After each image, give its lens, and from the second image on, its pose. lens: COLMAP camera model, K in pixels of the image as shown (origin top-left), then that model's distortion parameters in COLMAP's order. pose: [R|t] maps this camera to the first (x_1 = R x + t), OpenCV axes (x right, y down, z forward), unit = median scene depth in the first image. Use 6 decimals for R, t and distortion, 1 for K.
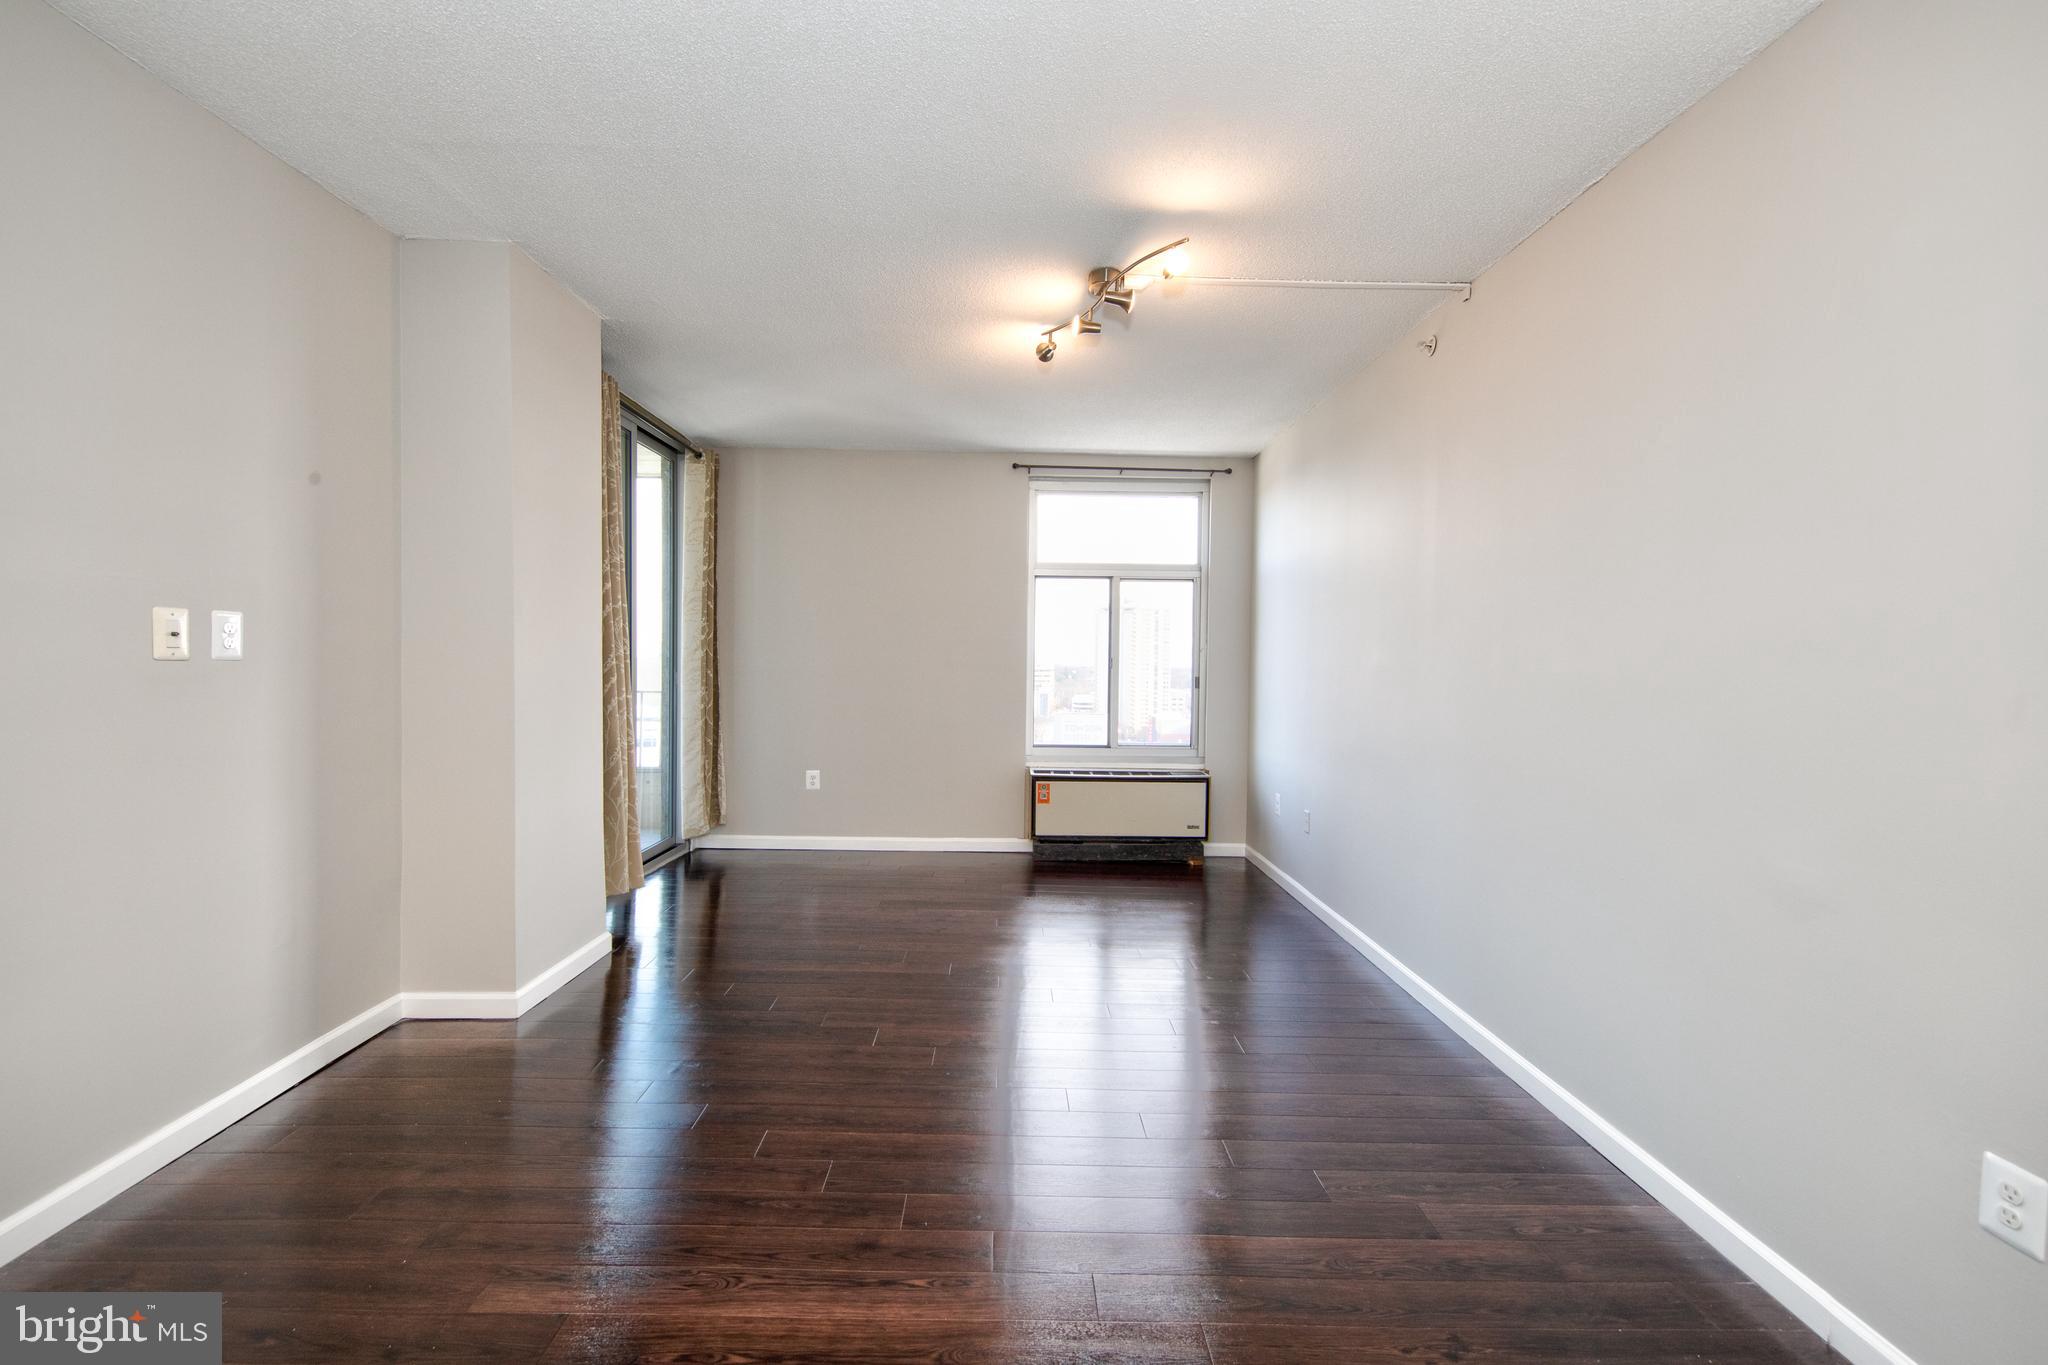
lens RADIAL K [[858.7, 0, 1015.9], [0, 858.7, 676.1], [0, 0, 1]] dist [0.002157, -0.000135]
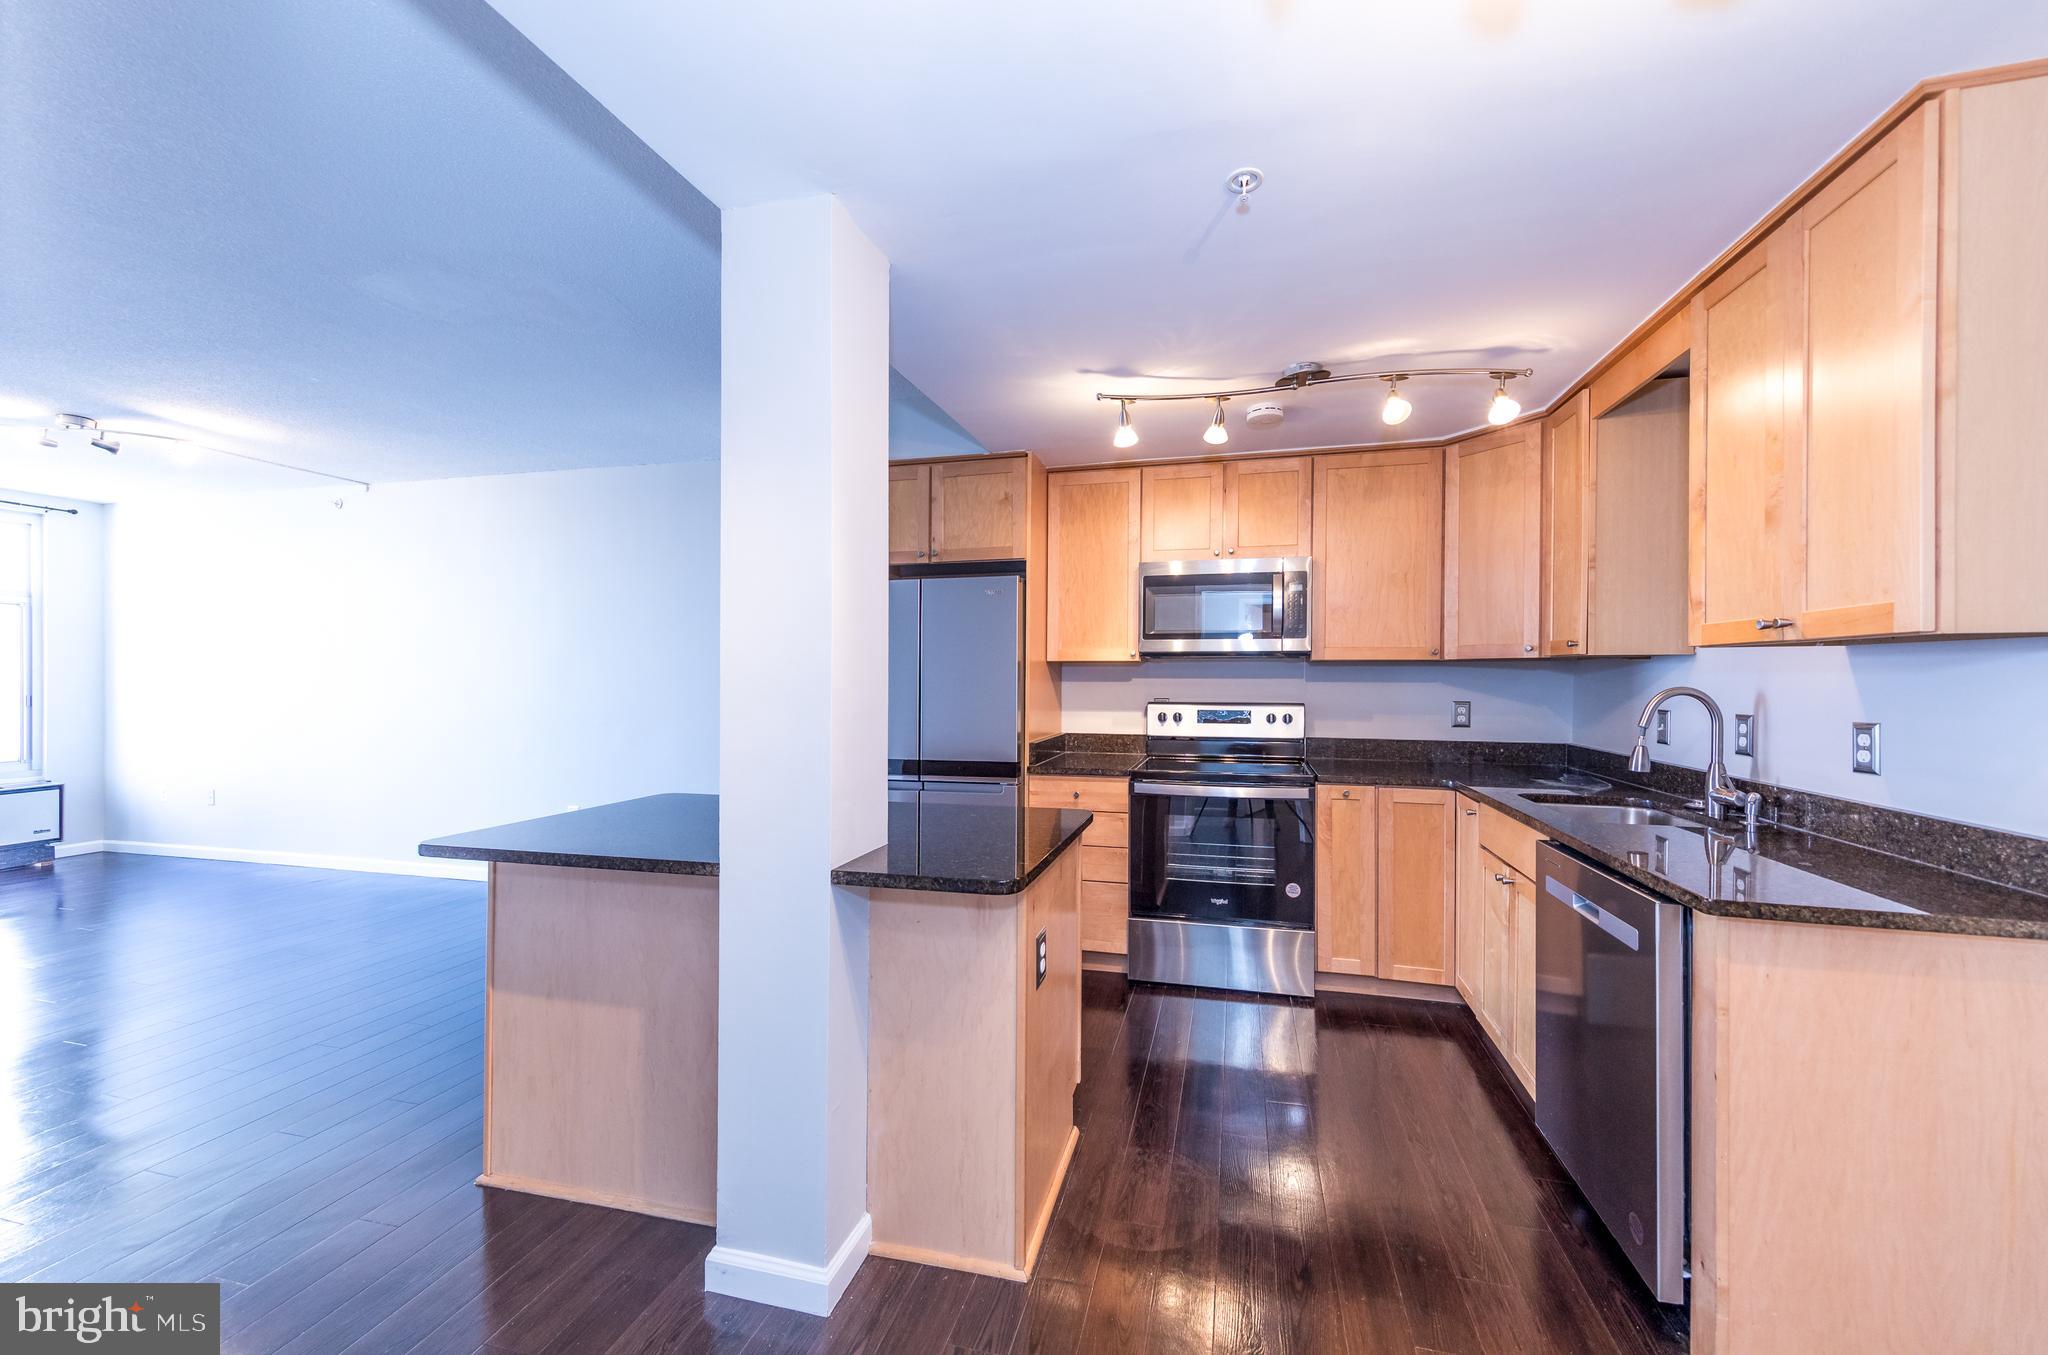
lens RADIAL K [[725.2, 0, 1050.5], [0, 725.2, 677.5], [0, 0, 1]] dist [0.005027, 0.000032]
pose [[0.242660, -0.011887, 0.970039, -0.378543], [0.022487, 0.999725, 0.006626, 0.001045], [-0.969851, 0.020205, 0.242861, -0.476029]]
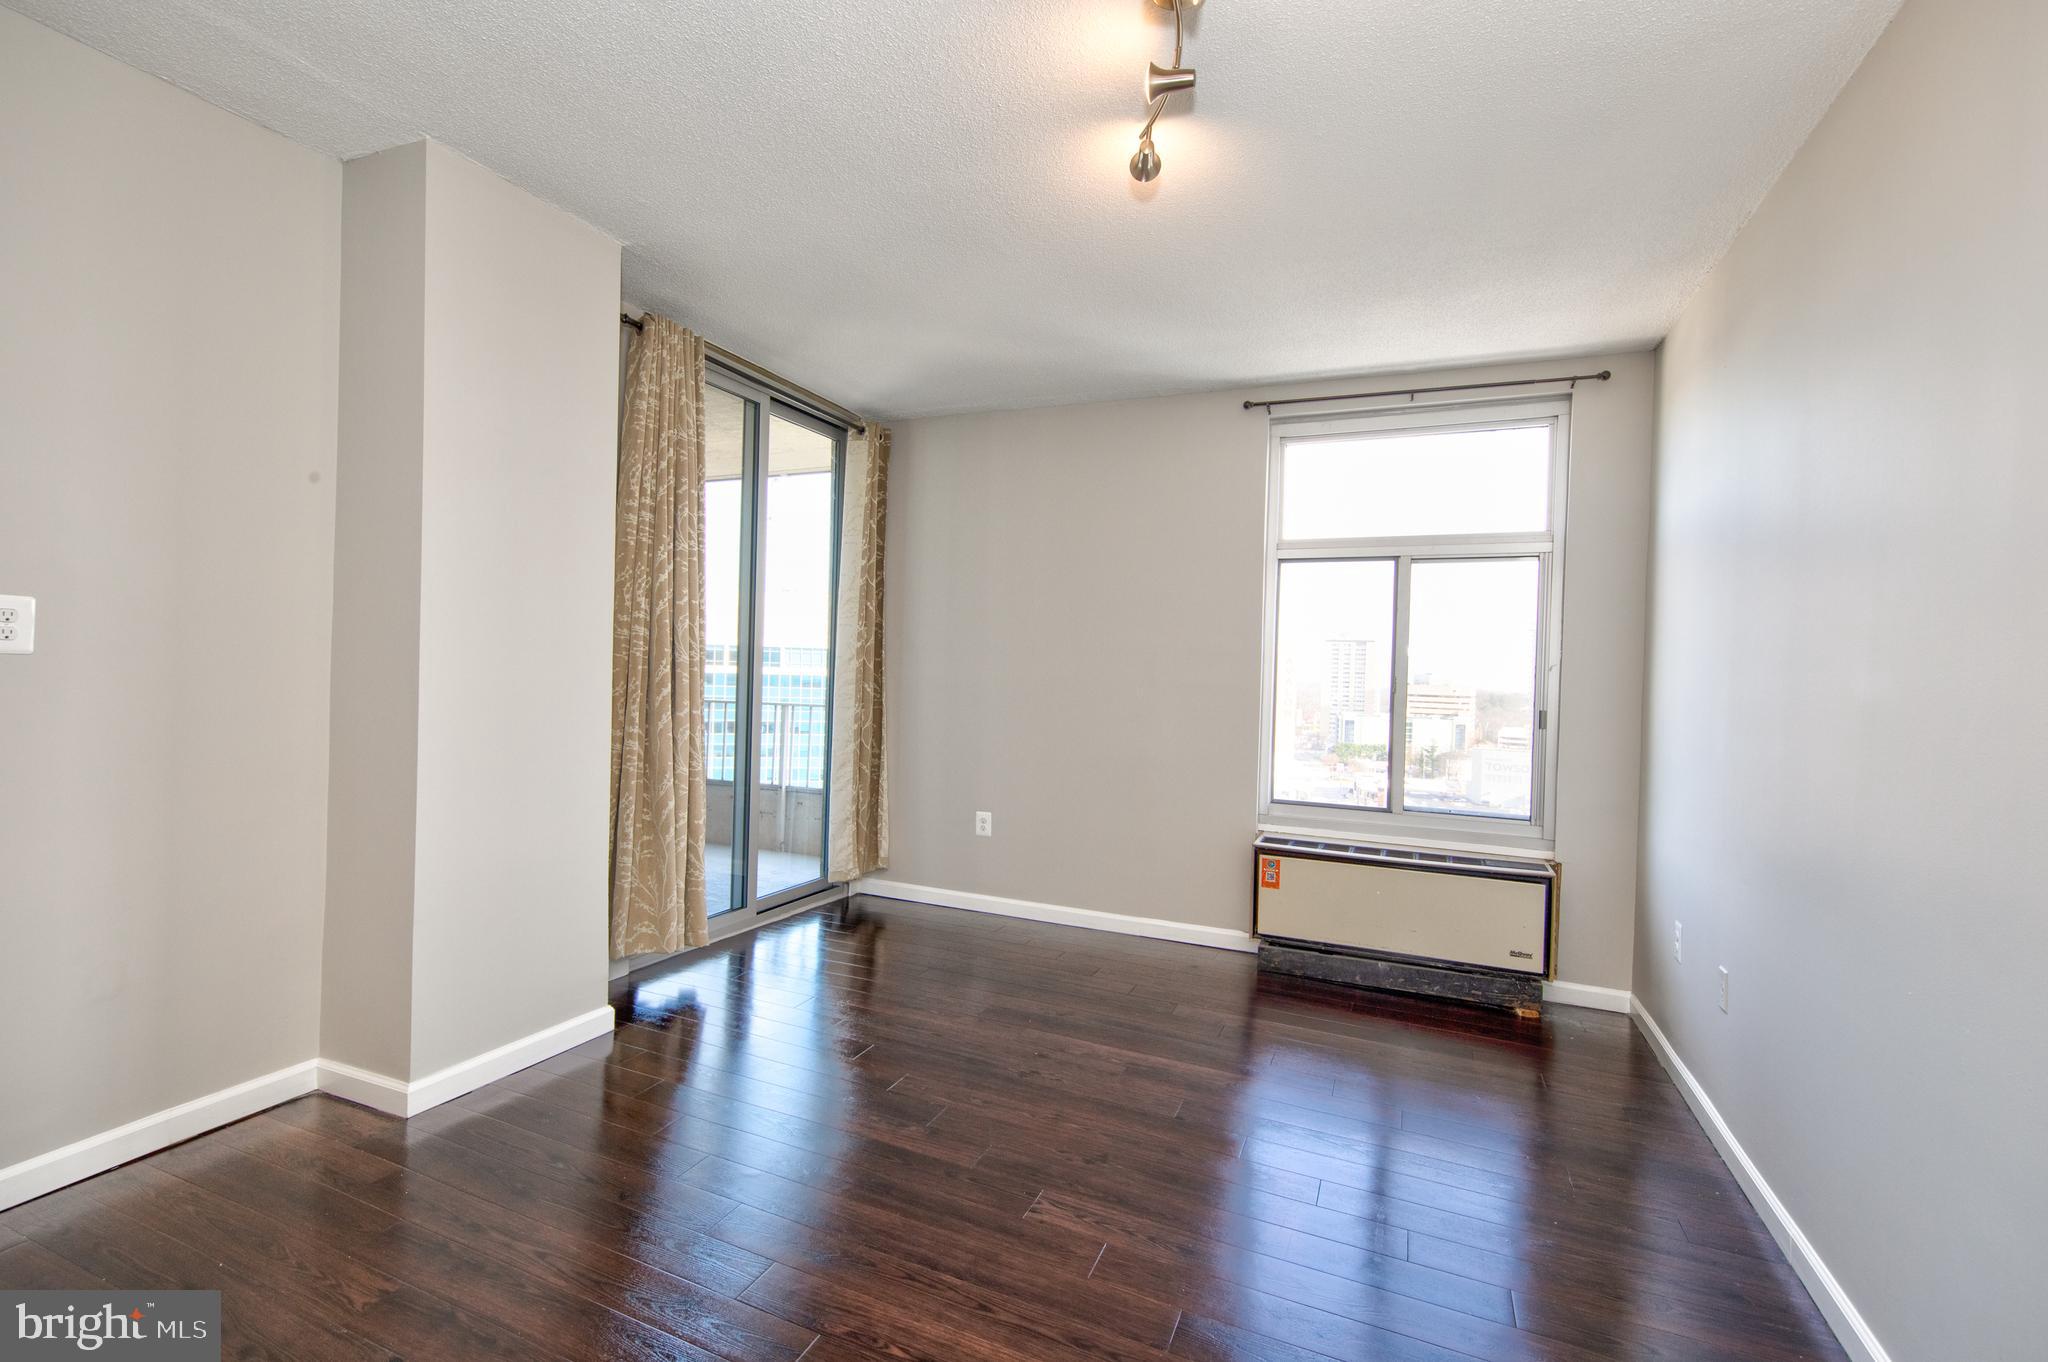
lens RADIAL K [[907.8, 0, 1015.1], [0, 907.8, 676.4], [0, 0, 1]] dist [0.013438, 0.000038]
pose [[0.910046, 0.016865, -0.414163, 0.140244], [-0.026076, 0.999522, -0.016598, -0.003024], [0.413685, 0.025904, 0.910051, 0.243177]]
